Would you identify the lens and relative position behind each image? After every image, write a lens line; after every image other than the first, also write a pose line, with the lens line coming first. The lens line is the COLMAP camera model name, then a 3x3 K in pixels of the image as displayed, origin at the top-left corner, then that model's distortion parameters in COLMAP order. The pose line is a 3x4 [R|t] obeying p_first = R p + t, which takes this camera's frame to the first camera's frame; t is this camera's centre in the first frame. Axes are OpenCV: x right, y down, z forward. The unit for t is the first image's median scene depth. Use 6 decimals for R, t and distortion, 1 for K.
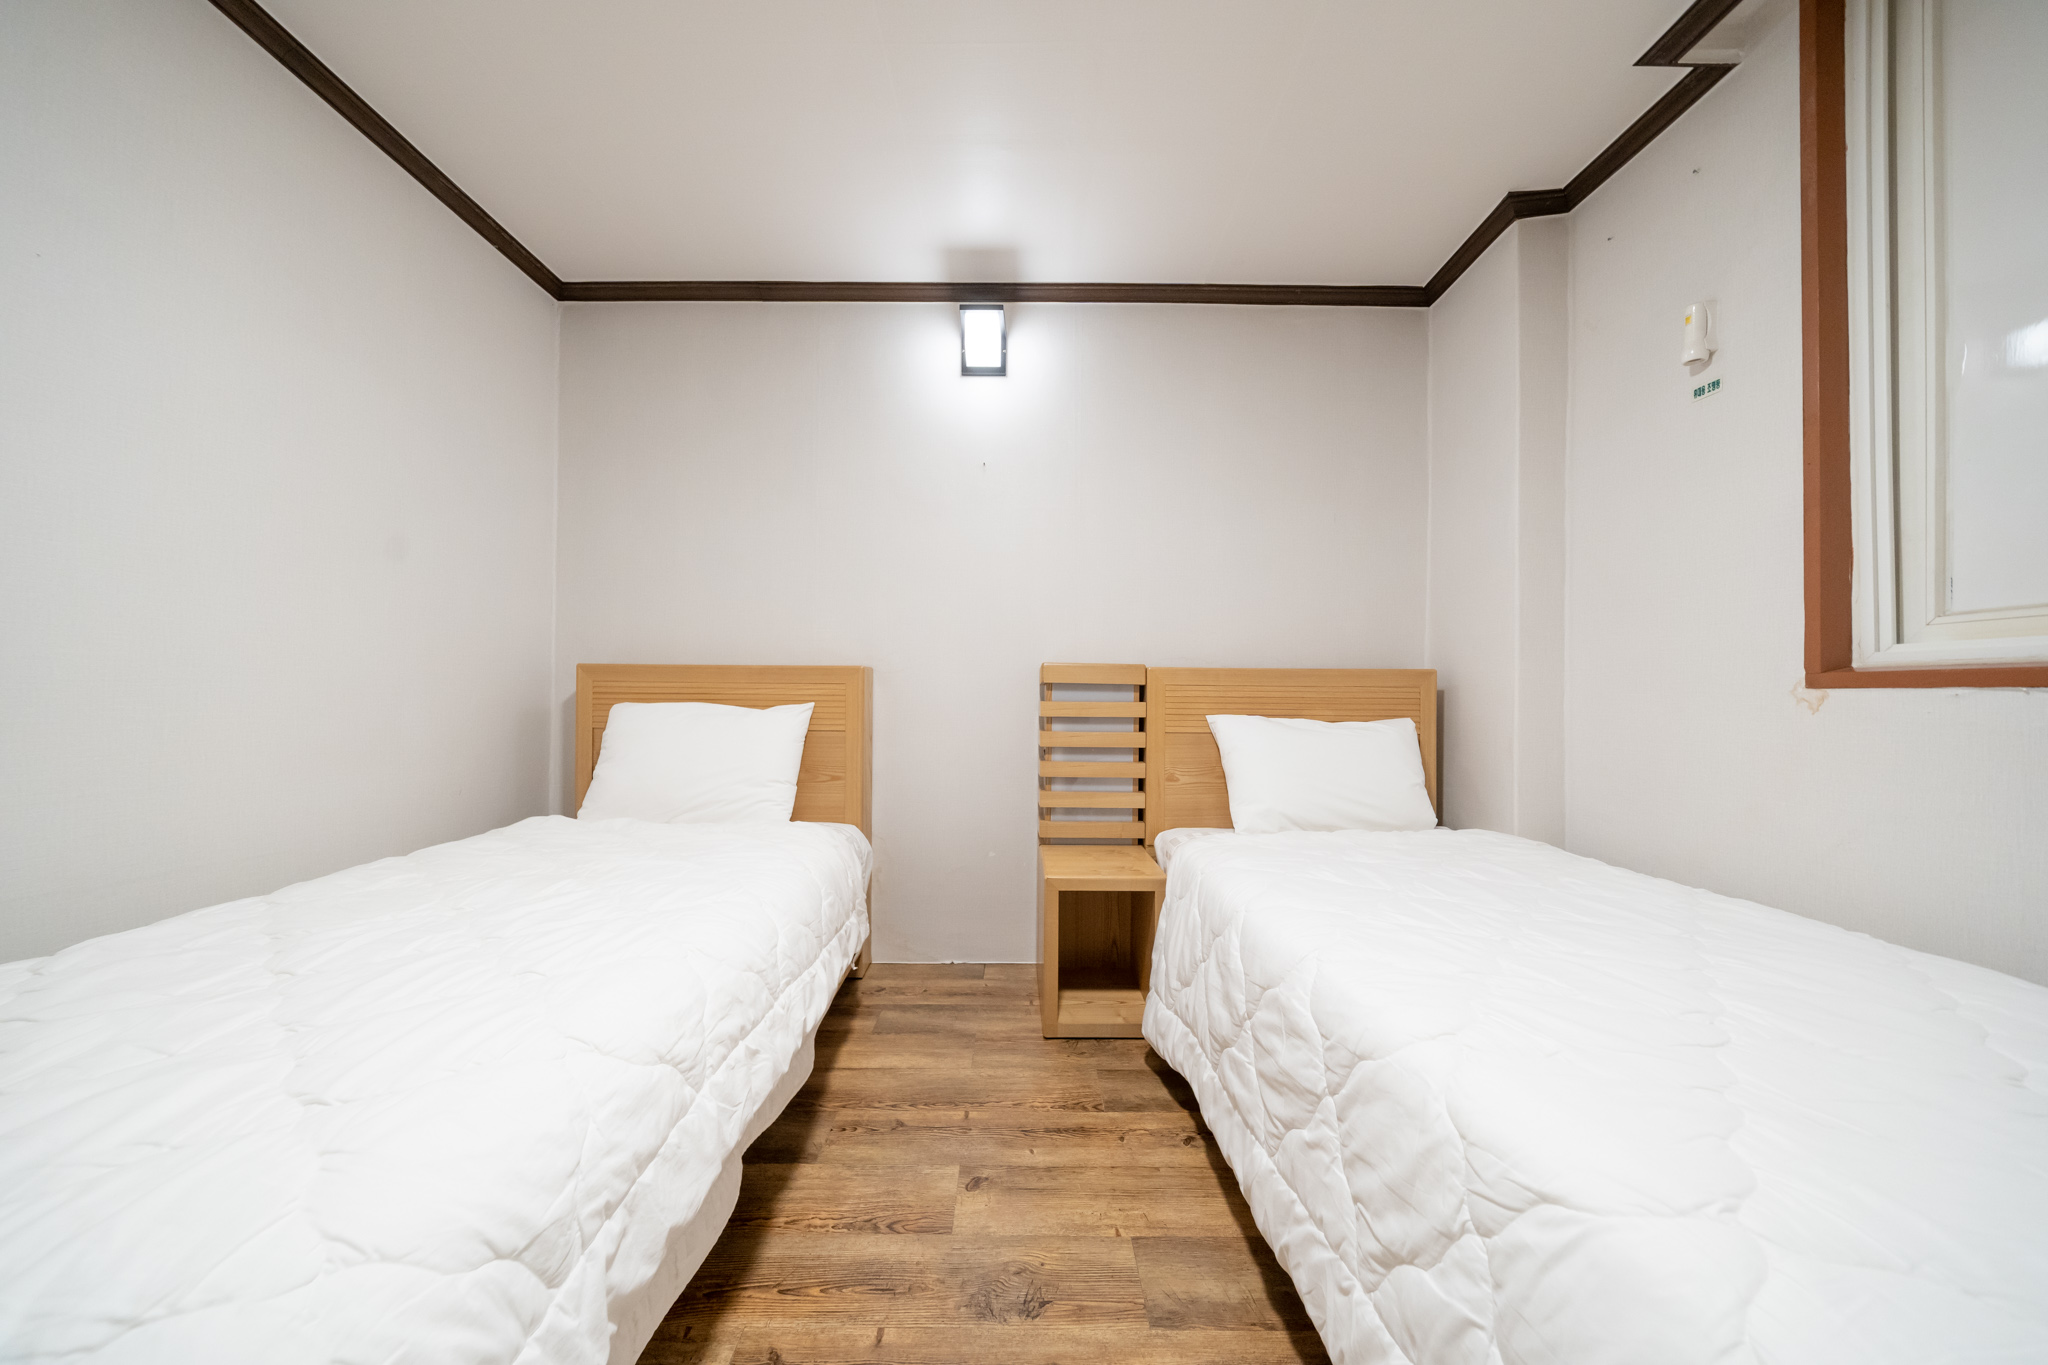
lens RADIAL K [[705.4, 0, 1016.3], [0, 705.4, 692.3], [0, 0, 1]] dist [-0.004524, 0.000080]
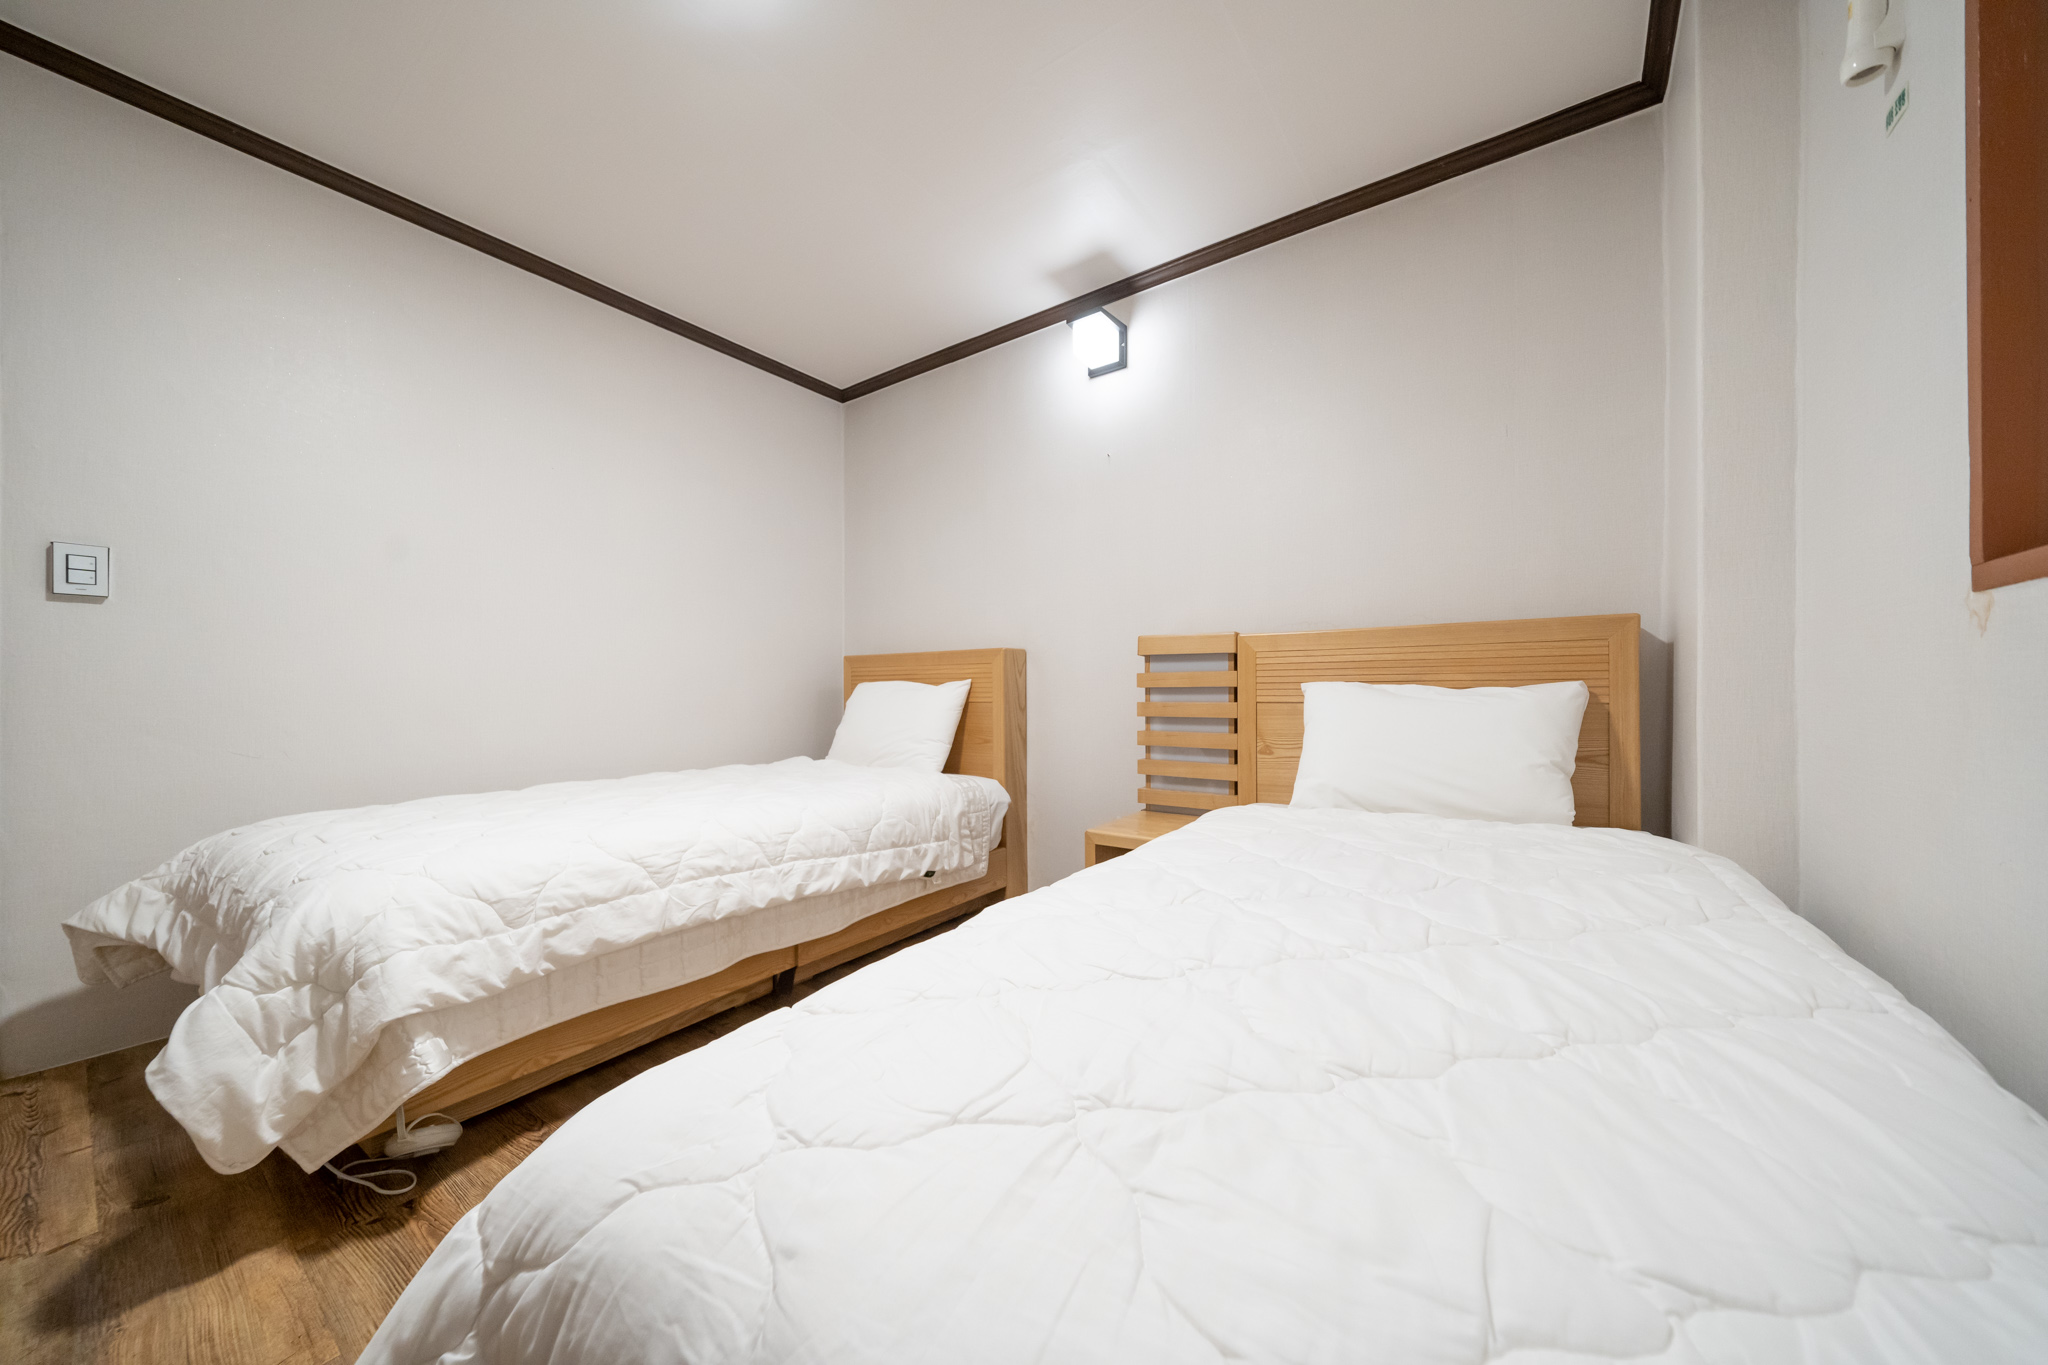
lens RADIAL K [[700.9, 0, 1014.0], [0, 700.9, 698.4], [0, 0, 1]] dist [-0.008014, 0.000130]
pose [[0.808895, -0.007762, -0.587902, 0.502422], [0.014813, 0.999865, 0.007180, 0.040475], [0.587767, -0.014517, 0.808900, 0.049355]]
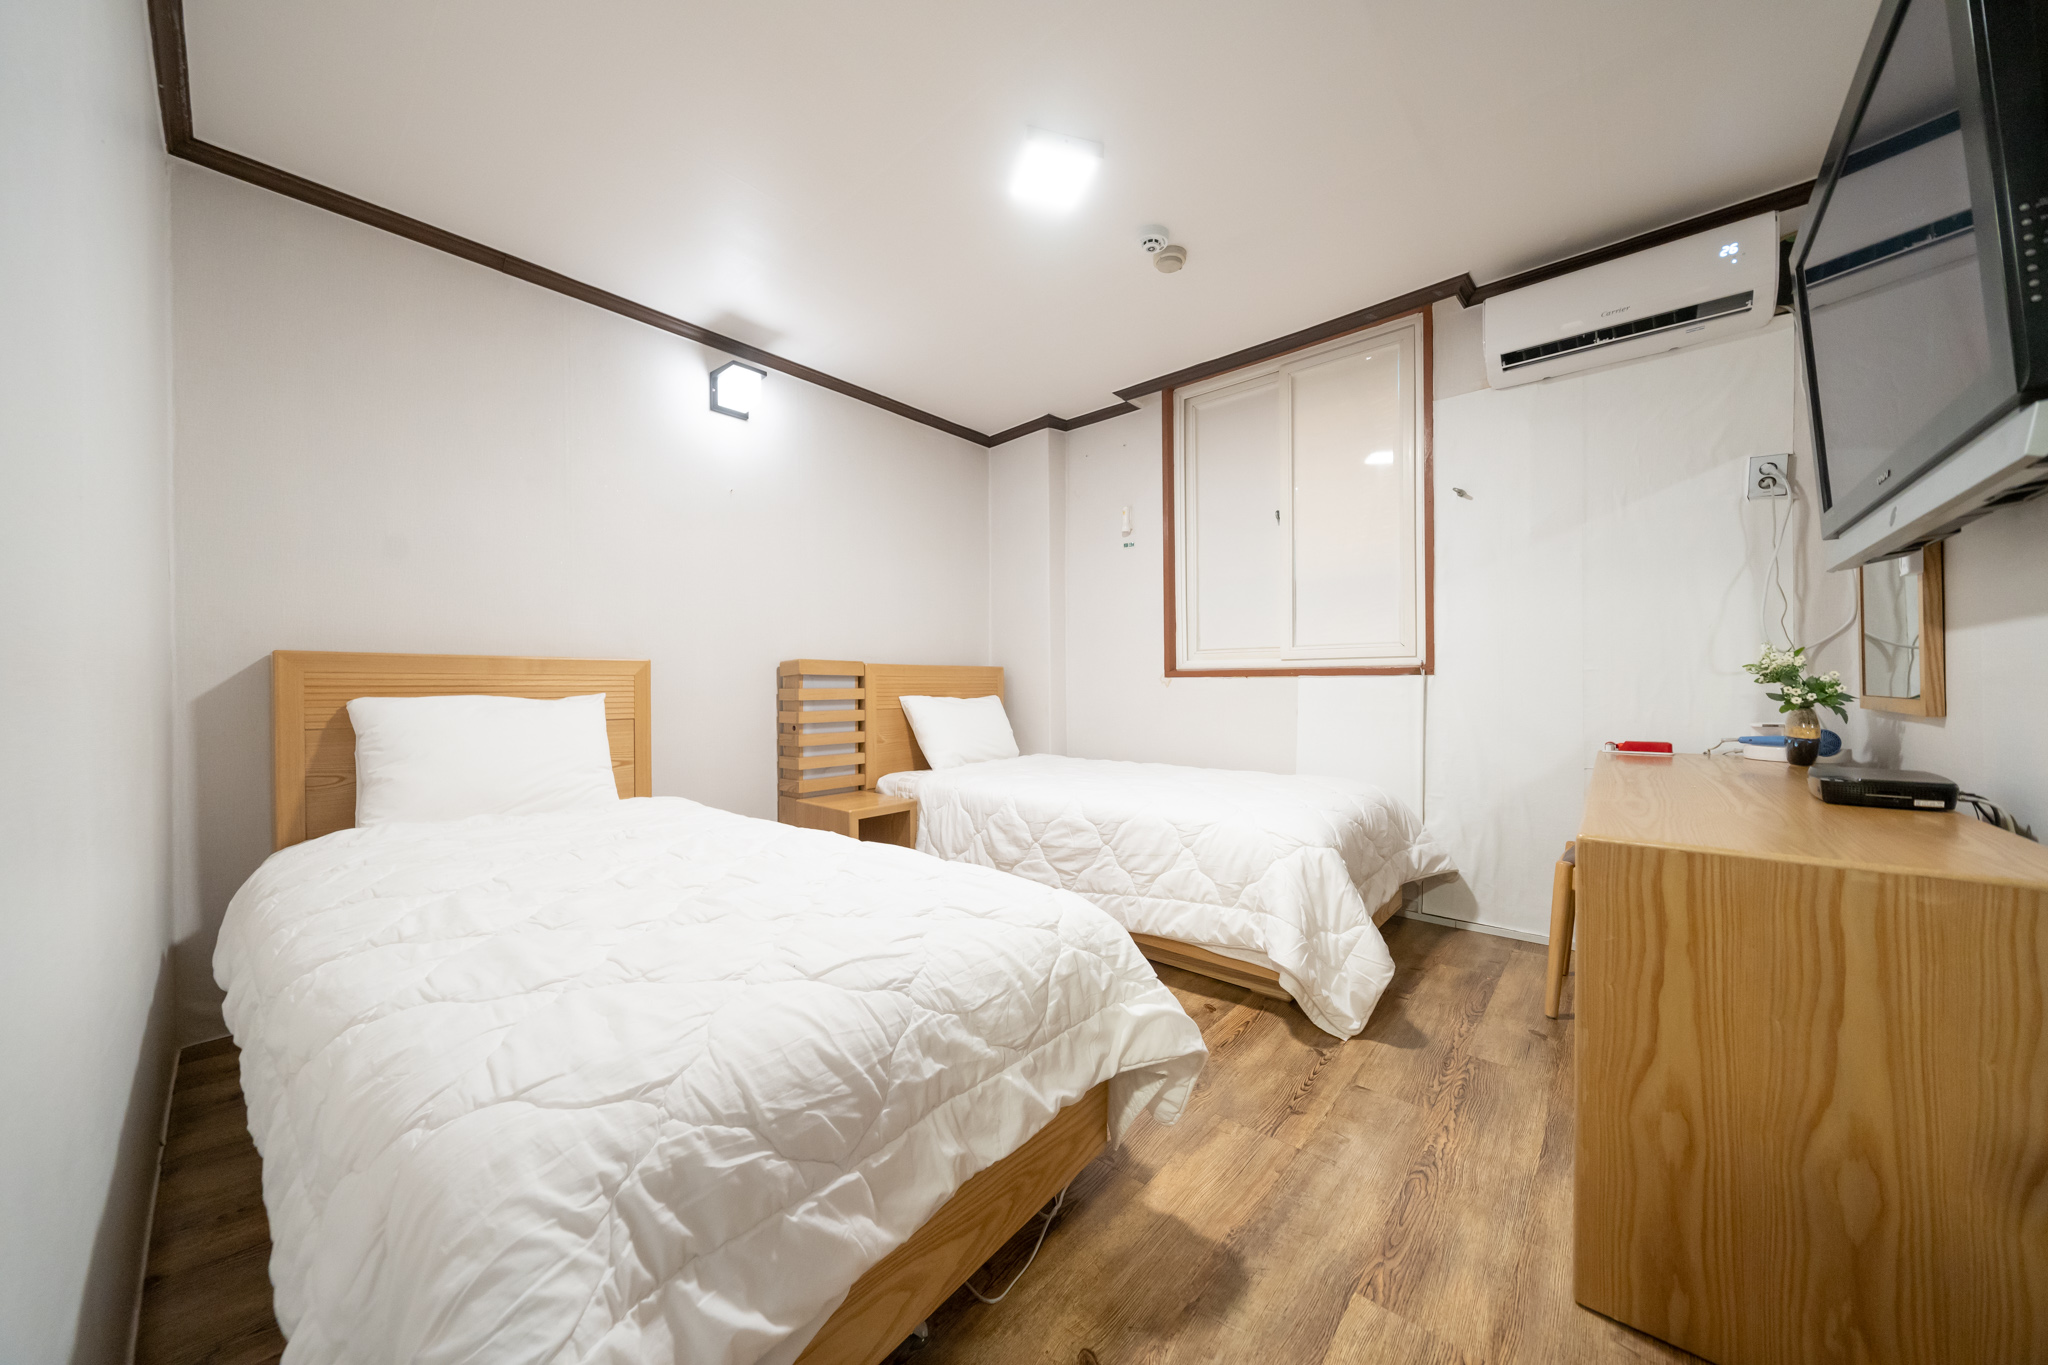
lens RADIAL K [[705.4, 0, 1016.3], [0, 705.4, 692.3], [0, 0, 1]] dist [-0.004524, 0.000080]
pose [[0.661453, -0.017852, 0.749774, -0.678213], [0.006821, 0.999819, 0.017788, -0.000846], [-0.749955, -0.006652, 0.661455, -0.163234]]
